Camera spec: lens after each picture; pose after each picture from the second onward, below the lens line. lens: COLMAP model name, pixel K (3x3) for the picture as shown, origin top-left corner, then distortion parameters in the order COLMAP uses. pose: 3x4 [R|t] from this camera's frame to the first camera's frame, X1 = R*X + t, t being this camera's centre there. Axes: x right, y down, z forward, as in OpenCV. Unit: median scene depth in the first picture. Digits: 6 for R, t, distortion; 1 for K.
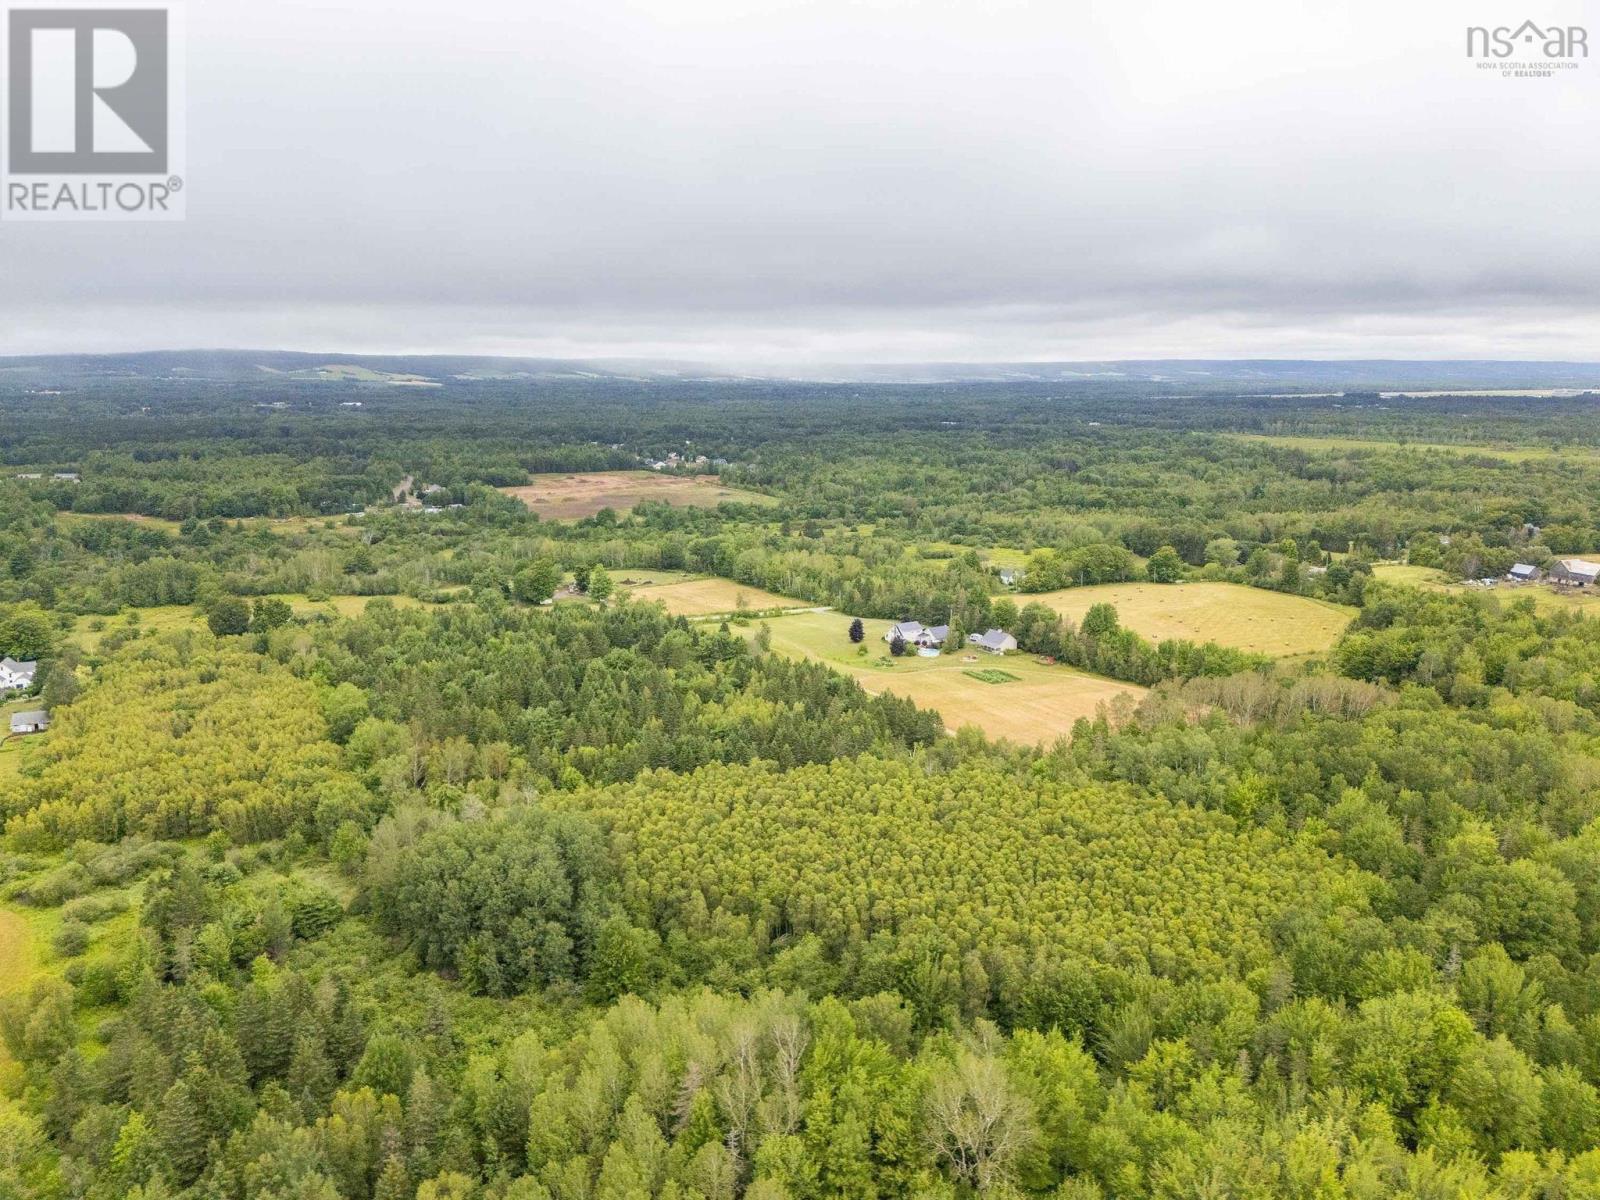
lens RADIAL K [[1175.8, 0, 799.3], [0, 1175.8, 608.5], [0, 0, 1]] dist [0.074344, -0.060178]
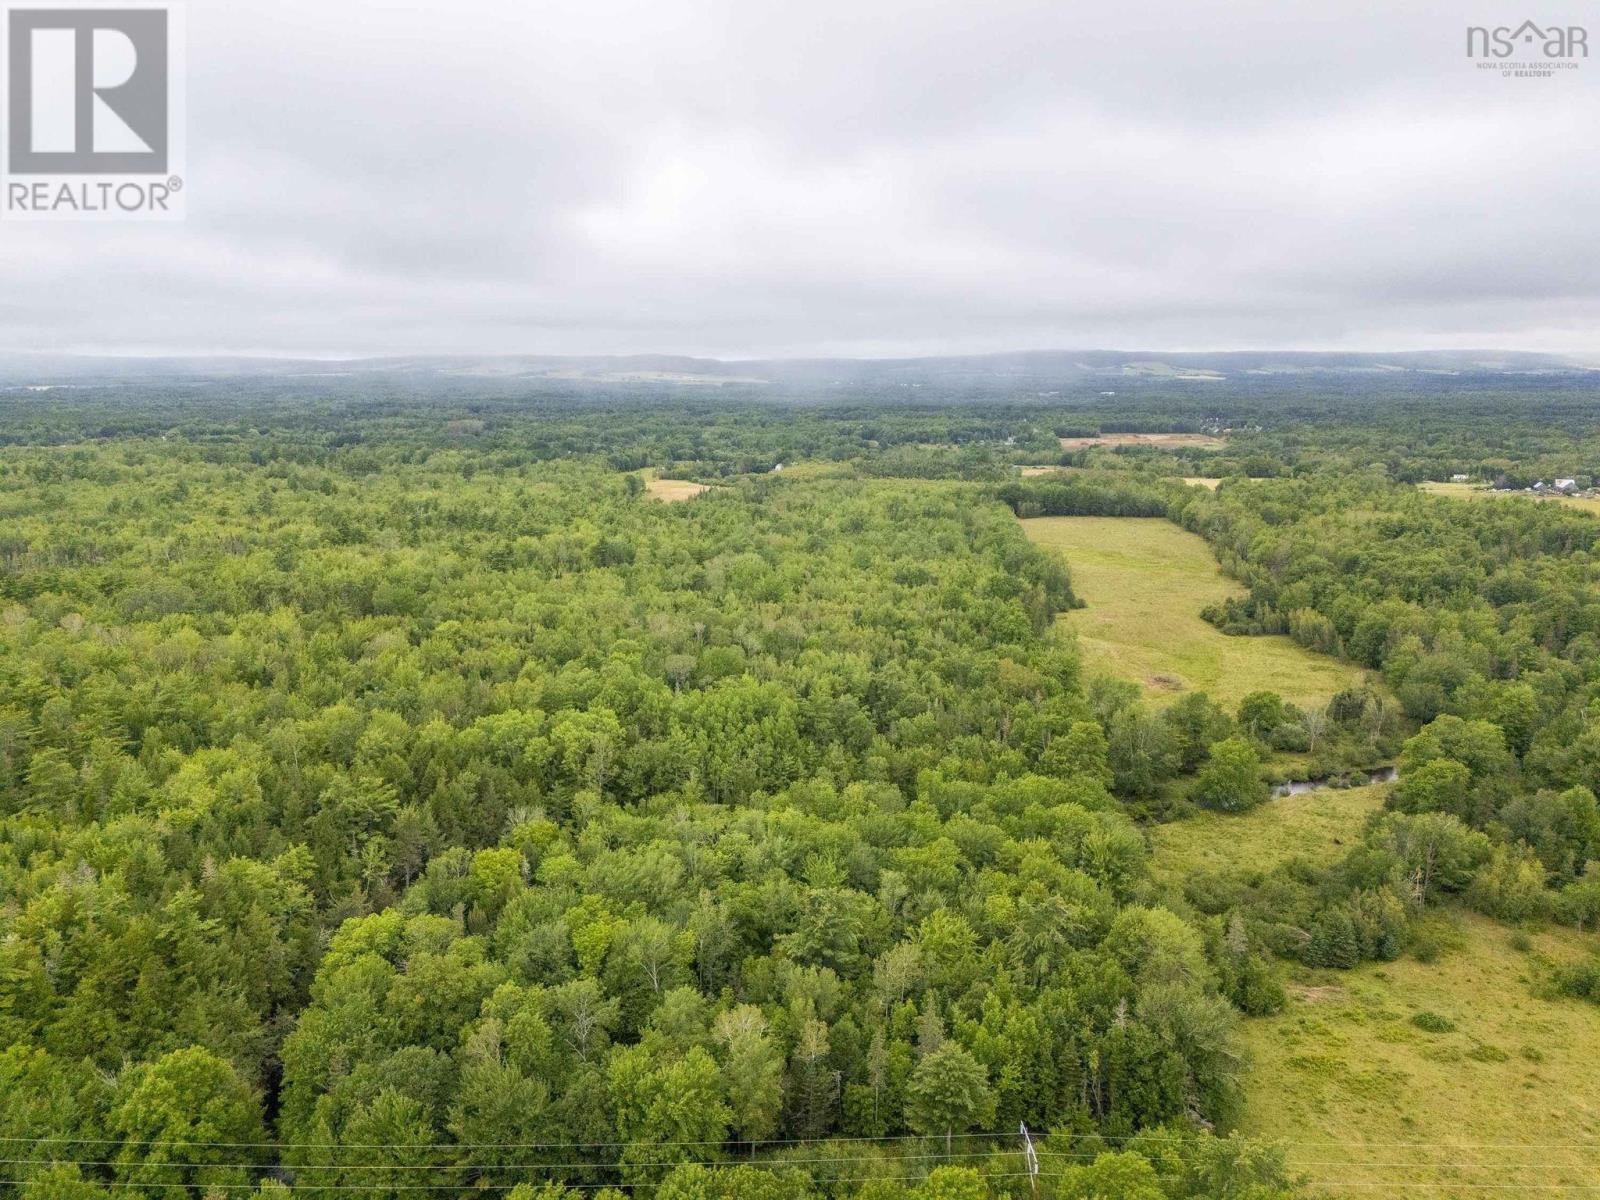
lens RADIAL K [[1175.8, 0, 801.1], [0, 1175.8, 601.9], [0, 0, 1]] dist [0.074344, -0.060178]
pose [[0.781639, 0.121890, -0.611705, 0.609716], [-0.123319, 0.991560, 0.040003, 0.131744], [0.611418, 0.044167, 0.790074, -0.634848]]
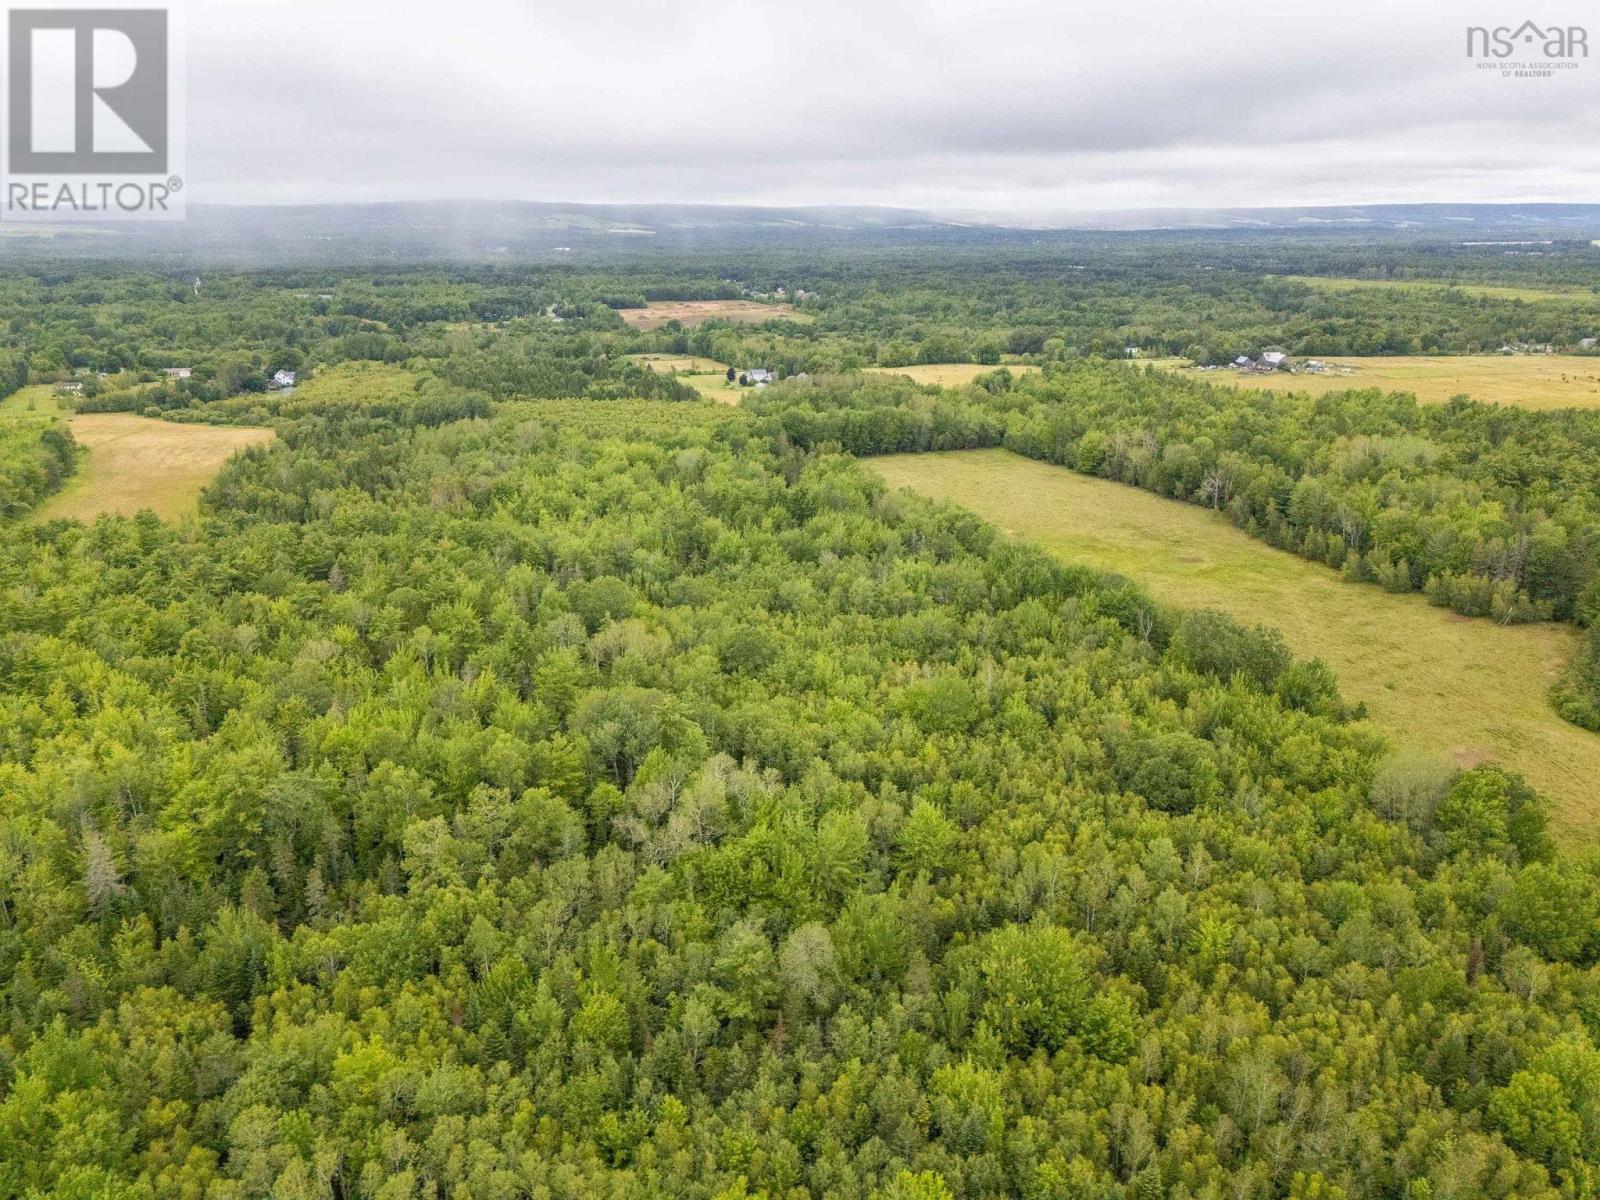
lens RADIAL K [[1175.8, 0, 796.4], [0, 1175.8, 608.7], [0, 0, 1]] dist [0.074344, -0.060178]
pose [[0.981697, 0.060326, -0.180642, 0.260124], [-0.038444, 0.991752, 0.122274, 0.079420], [0.186528, -0.113091, 0.975919, -0.378526]]
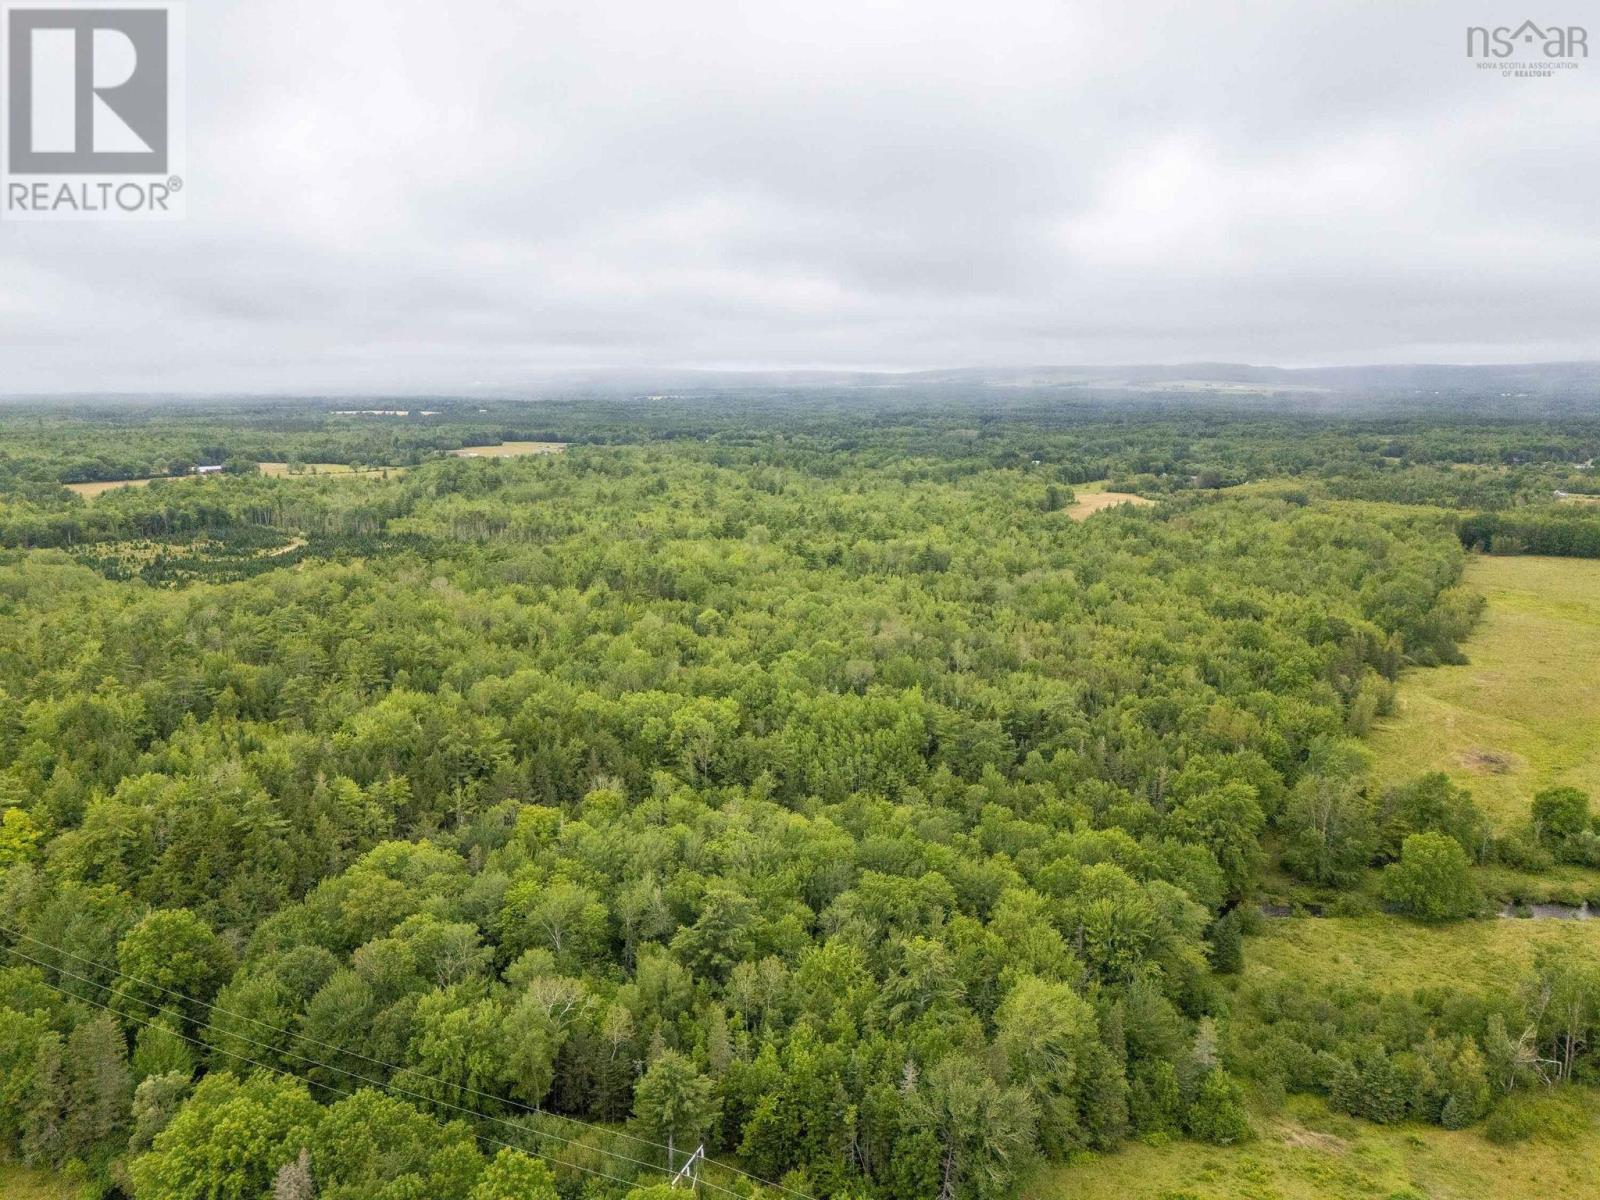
lens RADIAL K [[1175.8, 0, 799.8], [0, 1175.8, 603.8], [0, 0, 1]] dist [0.074344, -0.060178]
pose [[0.425800, 0.171339, -0.888447, 0.682377], [-0.179879, 0.978338, 0.102465, 0.113976], [0.886757, 0.116183, 0.447396, -0.546506]]
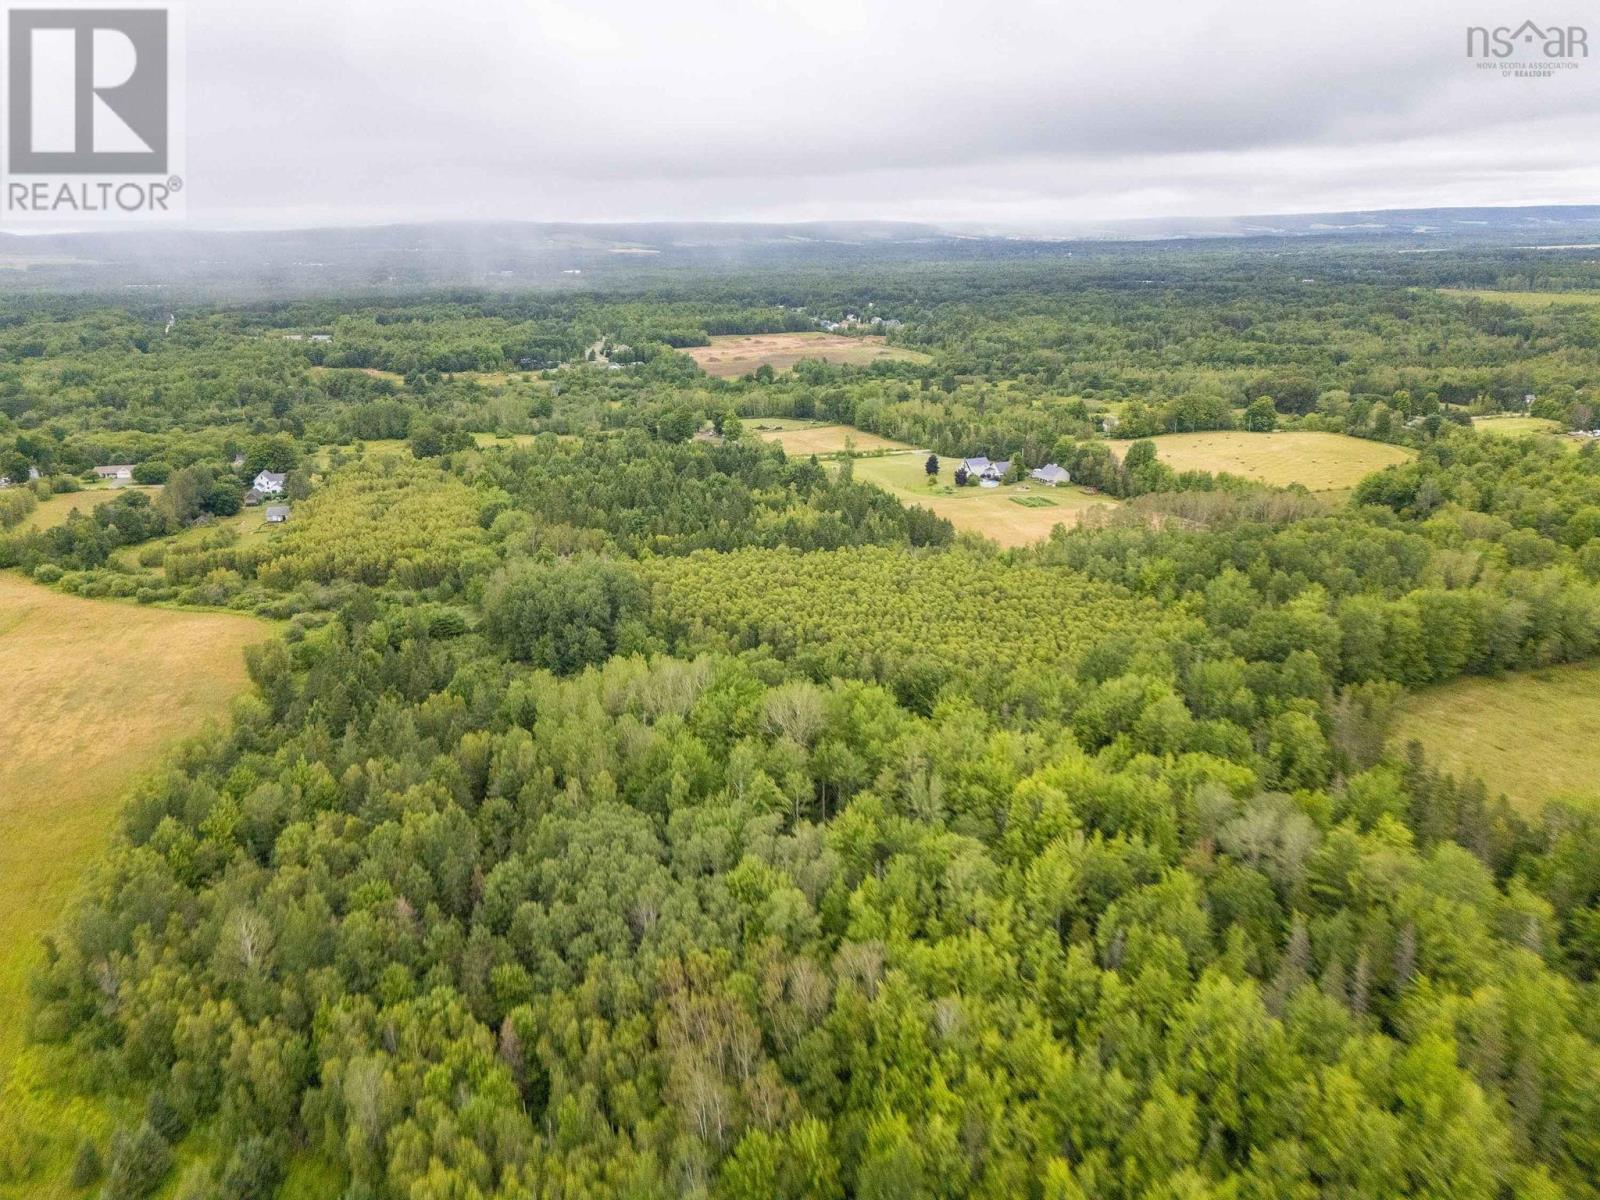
lens RADIAL K [[1175.8, 0, 799.7], [0, 1175.8, 604.7], [0, 0, 1]] dist [0.074344, -0.060178]
pose [[0.983737, 0.037893, -0.175574, 0.070861], [-0.019192, 0.994072, 0.107012, 0.018858], [0.178588, -0.101902, 0.978633, -0.086576]]
